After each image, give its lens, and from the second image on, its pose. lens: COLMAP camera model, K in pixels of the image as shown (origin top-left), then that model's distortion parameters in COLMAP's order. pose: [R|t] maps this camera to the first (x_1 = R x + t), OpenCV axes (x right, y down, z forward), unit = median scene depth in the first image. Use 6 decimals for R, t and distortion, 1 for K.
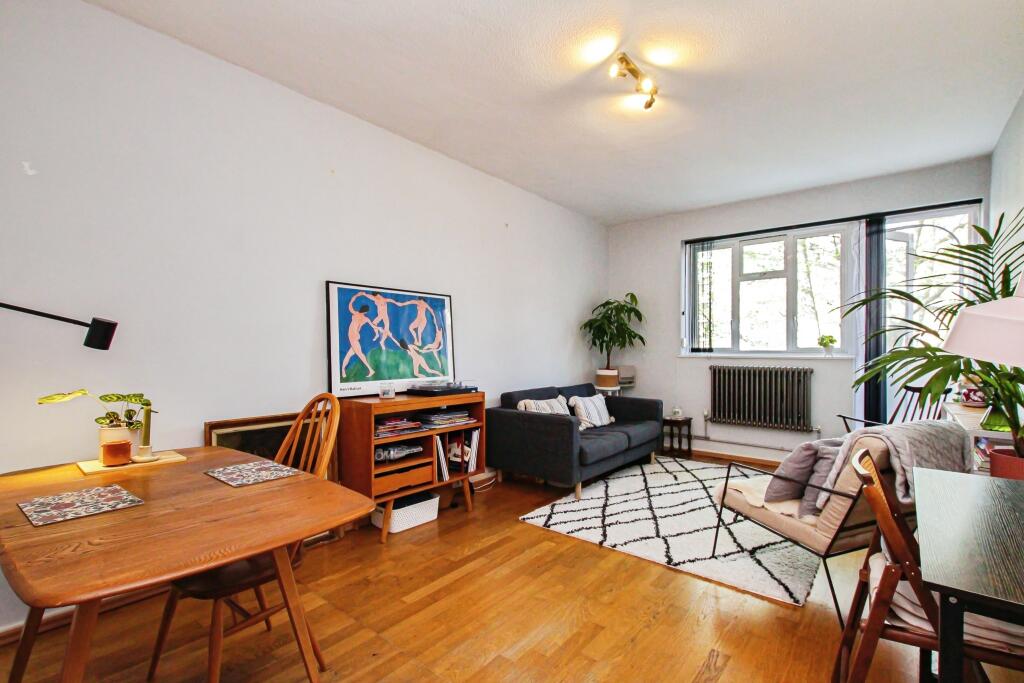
lens RADIAL K [[467.3, 0, 512.3], [0, 467.3, 355.5], [0, 0, 1]] dist [0.001236, 0.000126]
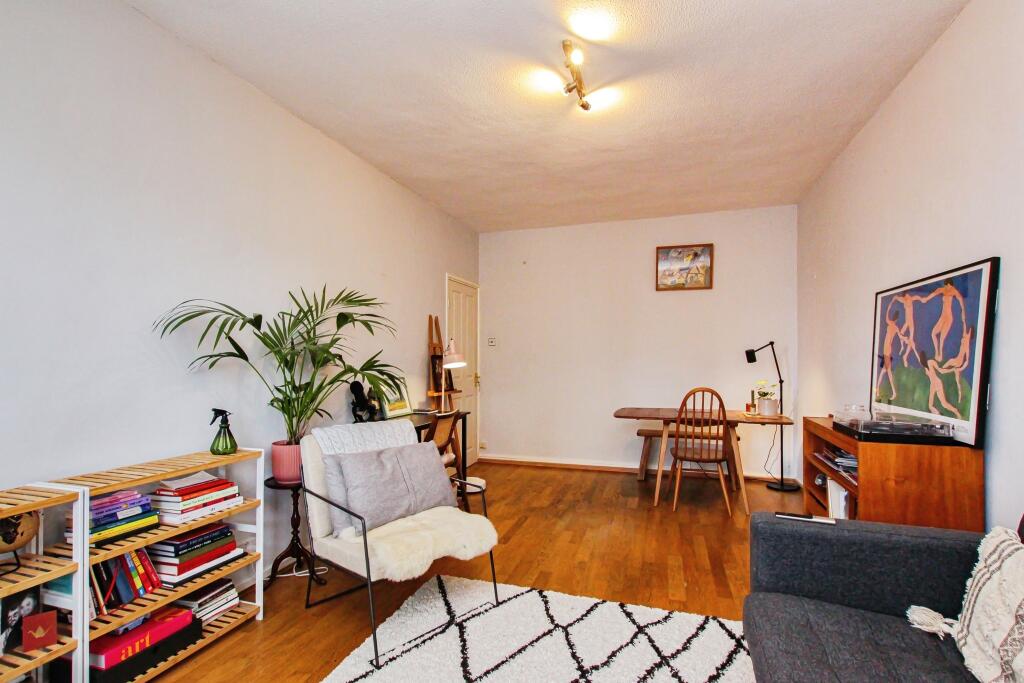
lens RADIAL K [[467.3, 0, 512.3], [0, 467.3, 355.5], [0, 0, 1]] dist [0.001236, 0.000126]
pose [[-0.931963, 0.001827, -0.362548, 0.631899], [-0.000051, 0.999987, 0.005170, -0.037359], [0.362552, 0.004837, -0.931951, 1.601682]]
